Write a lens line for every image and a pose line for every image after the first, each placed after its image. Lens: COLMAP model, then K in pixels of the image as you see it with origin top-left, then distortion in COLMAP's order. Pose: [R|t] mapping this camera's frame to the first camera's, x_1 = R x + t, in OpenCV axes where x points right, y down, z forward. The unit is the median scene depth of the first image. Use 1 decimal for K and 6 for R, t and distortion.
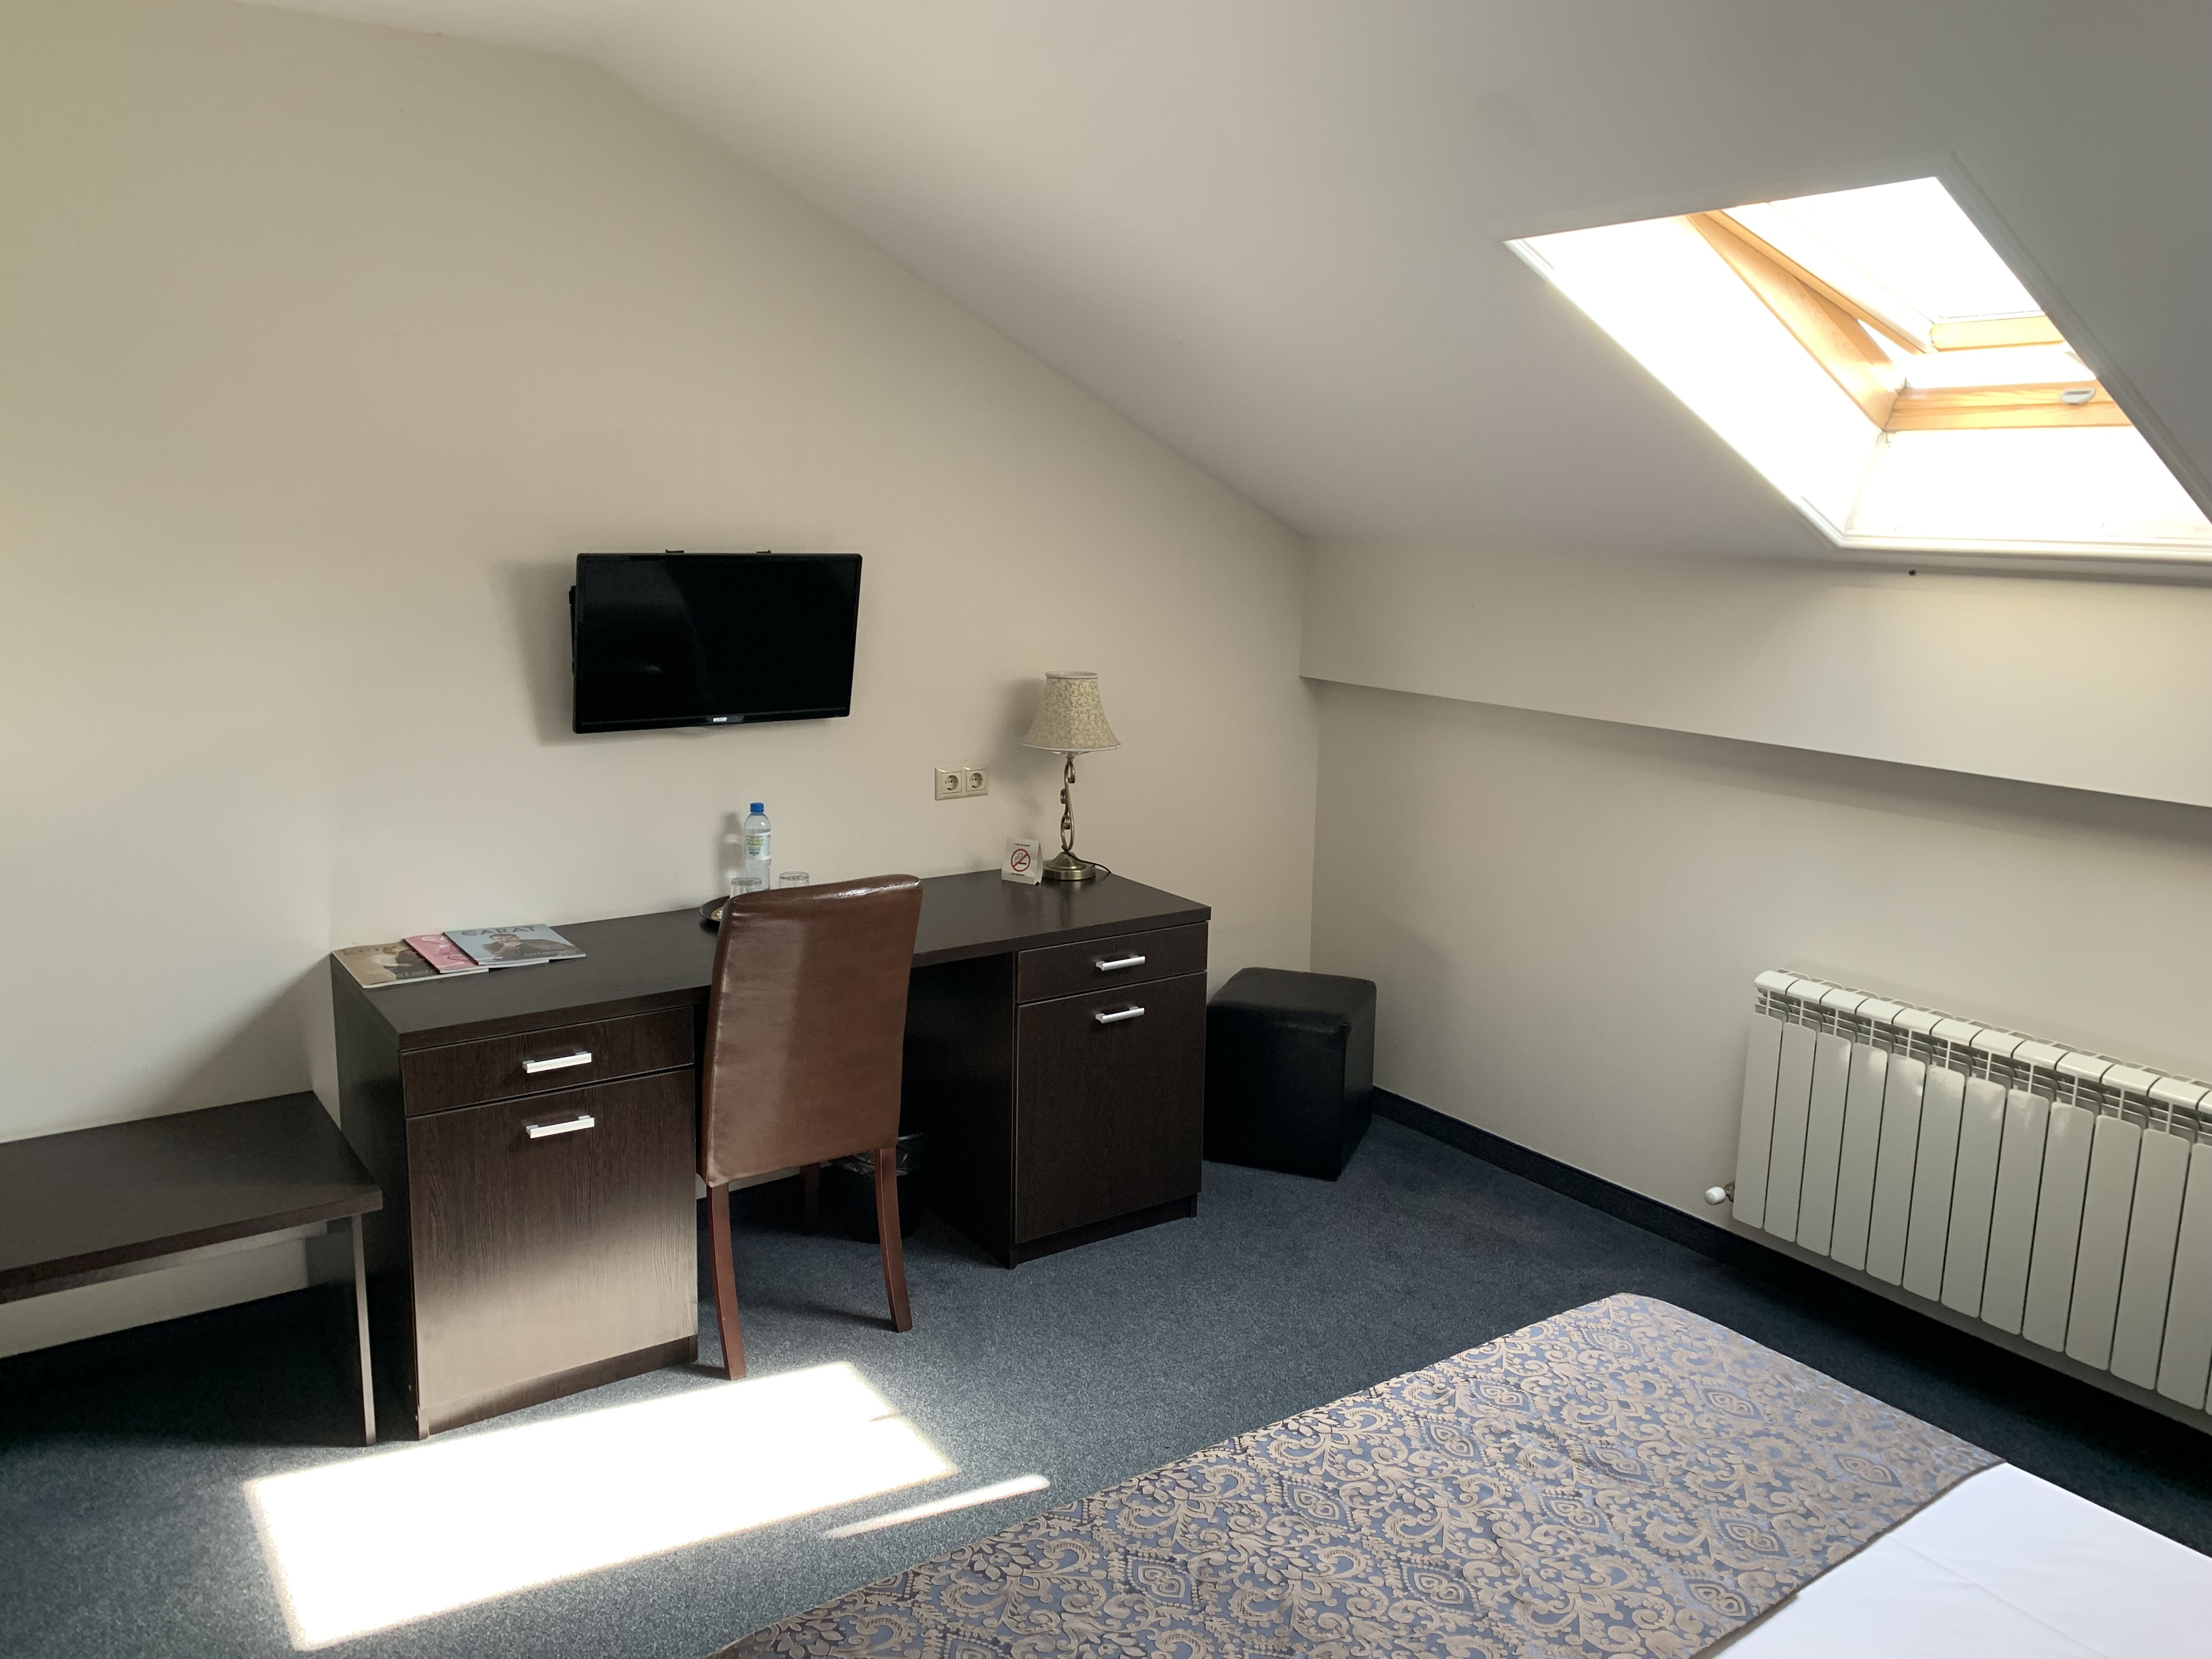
lens RADIAL K [[1661.2, 0, 1112.5], [0, 1661.2, 824.8], [0, 0, 1]] dist [0.005296, 0.000574]
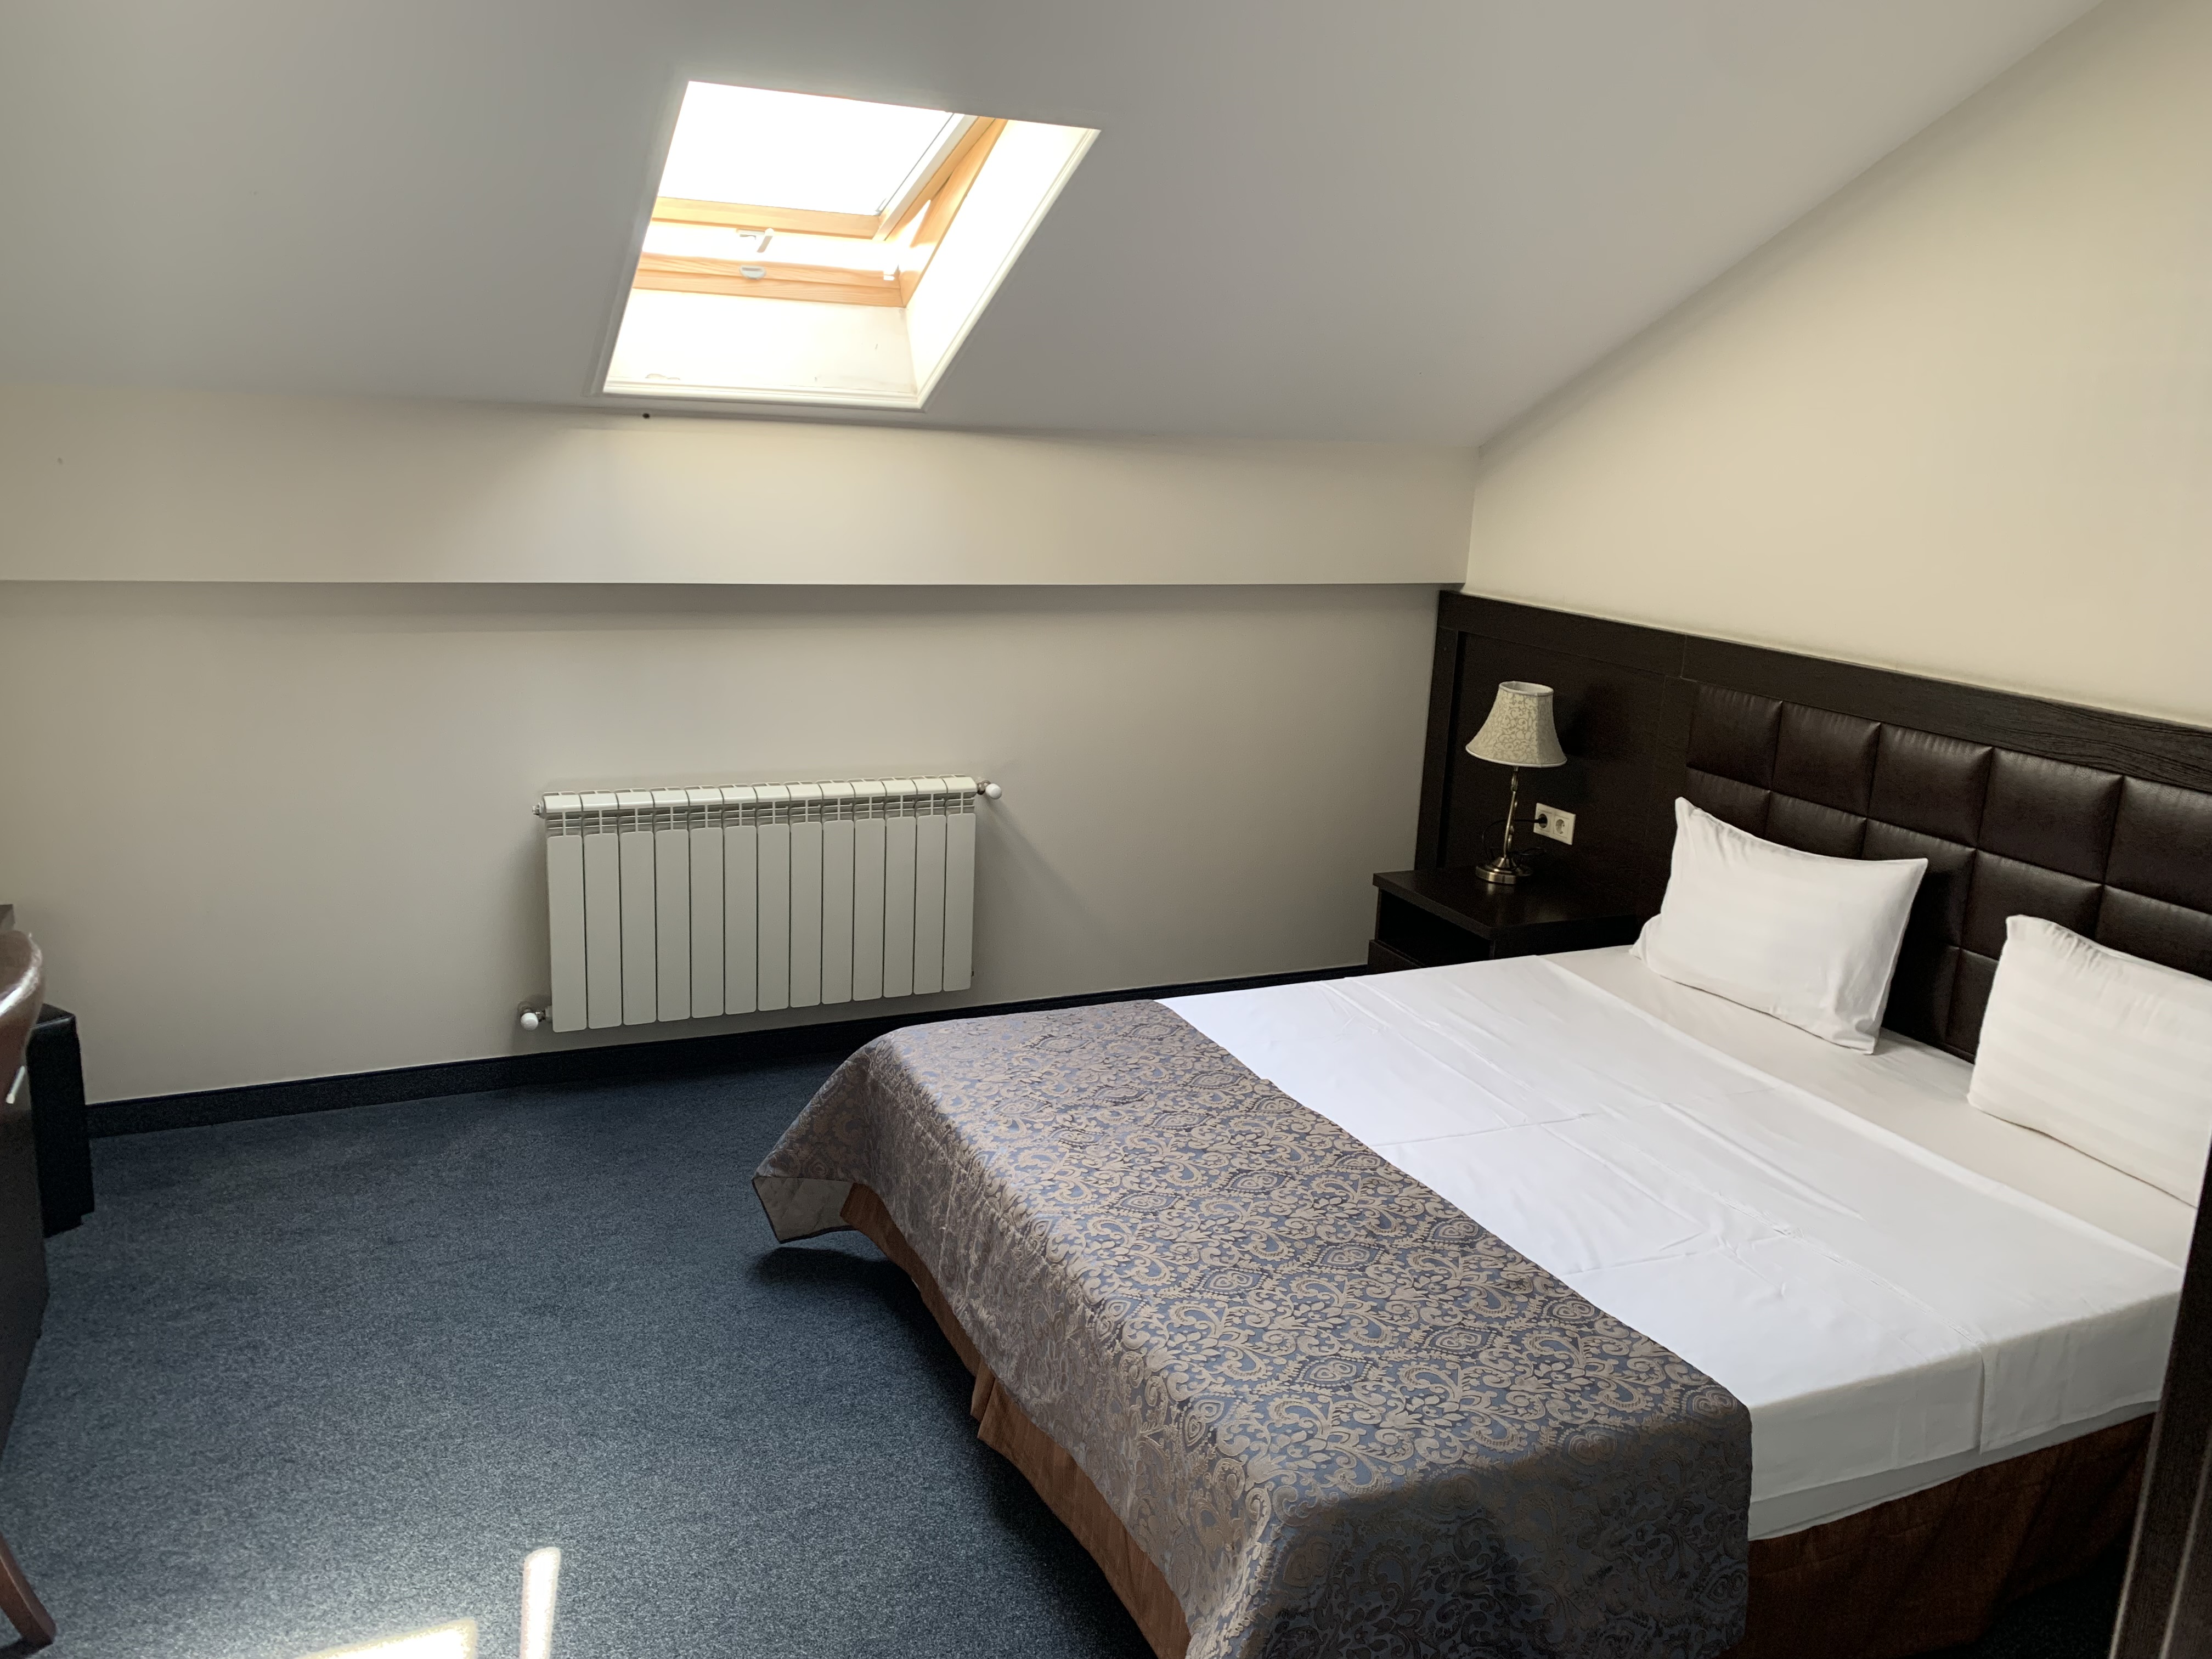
lens RADIAL K [[1661.2, 0, 1112.5], [0, 1661.2, 824.8], [0, 0, 1]] dist [0.005296, 0.000574]
pose [[0.183807, -0.237606, 0.953813, -0.616539], [0.144963, 0.966287, 0.212778, -0.075813], [-0.972214, 0.099157, 0.212054, 0.468701]]
